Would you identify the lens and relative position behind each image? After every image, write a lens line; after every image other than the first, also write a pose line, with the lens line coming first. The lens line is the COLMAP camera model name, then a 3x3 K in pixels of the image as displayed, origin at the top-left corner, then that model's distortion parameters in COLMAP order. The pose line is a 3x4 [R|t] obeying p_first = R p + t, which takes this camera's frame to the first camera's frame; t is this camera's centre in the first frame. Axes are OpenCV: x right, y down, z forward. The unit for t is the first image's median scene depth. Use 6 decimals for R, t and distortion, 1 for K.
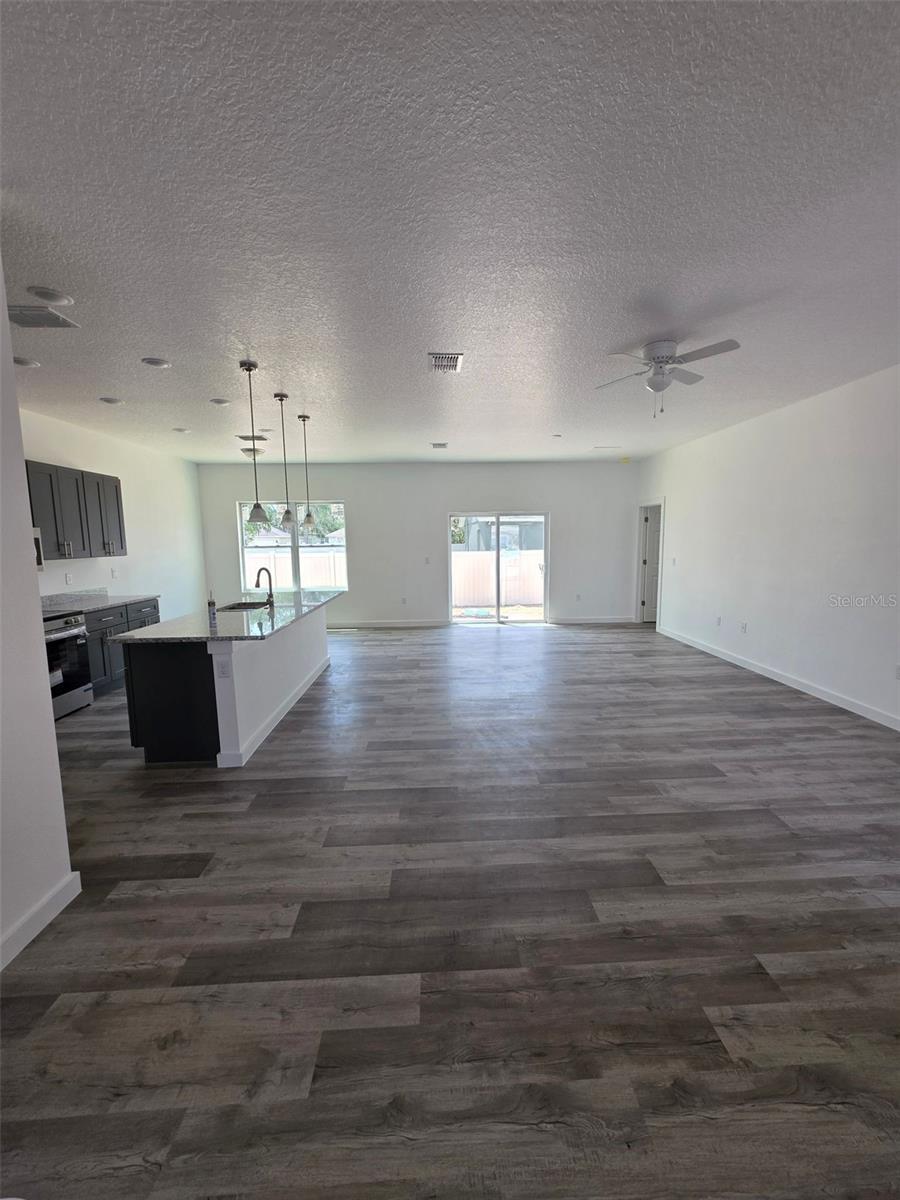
lens RADIAL K [[485.0, 0, 459.6], [0, 485.0, 598.2], [0, 0, 1]] dist [-0.021955, 0.000196]
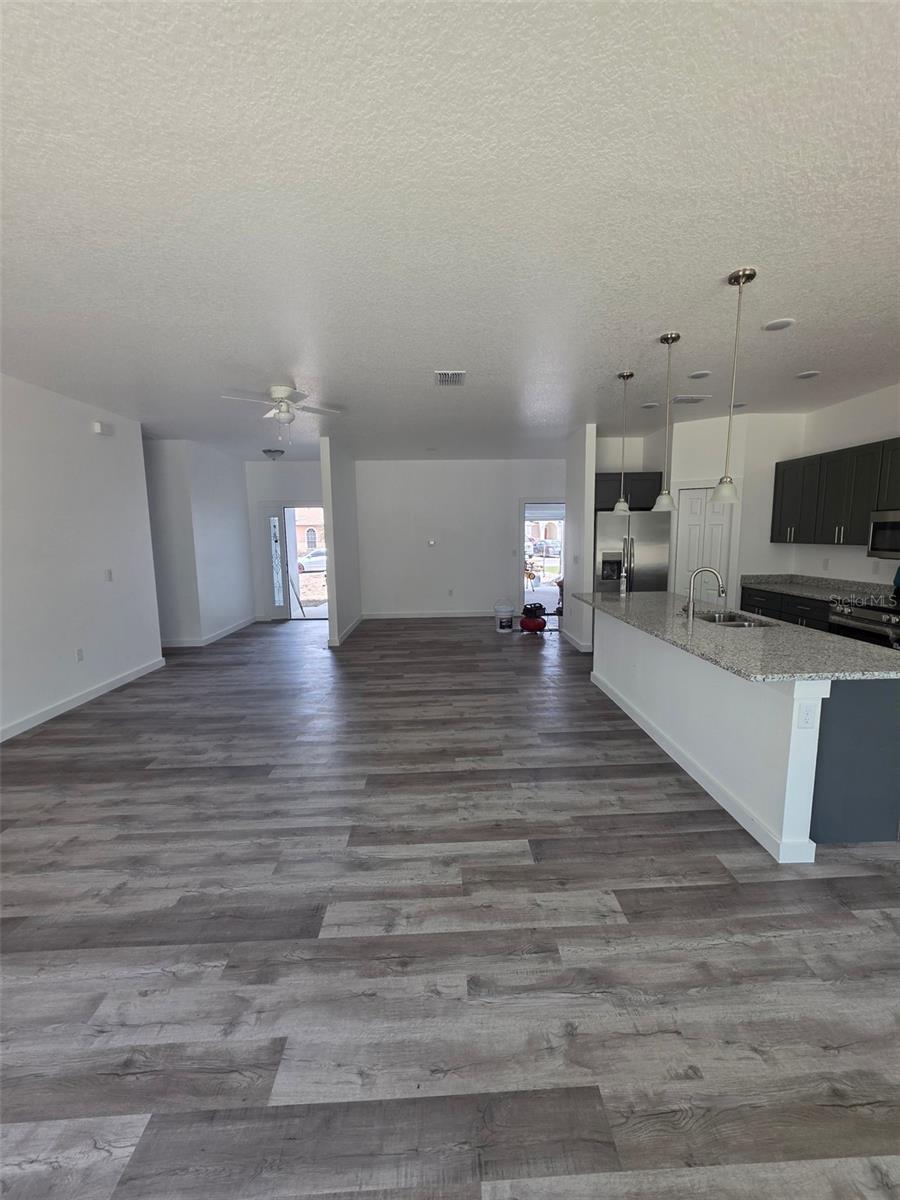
lens RADIAL K [[479.0, 0, 458.7], [0, 479.0, 596.5], [0, 0, 1]] dist [-0.006012, 0.002112]
pose [[-0.999542, 0.024663, 0.017544, -0.051167], [0.028273, 0.967736, 0.250376, -0.233285], [-0.010802, 0.250757, -0.967990, 1.889617]]
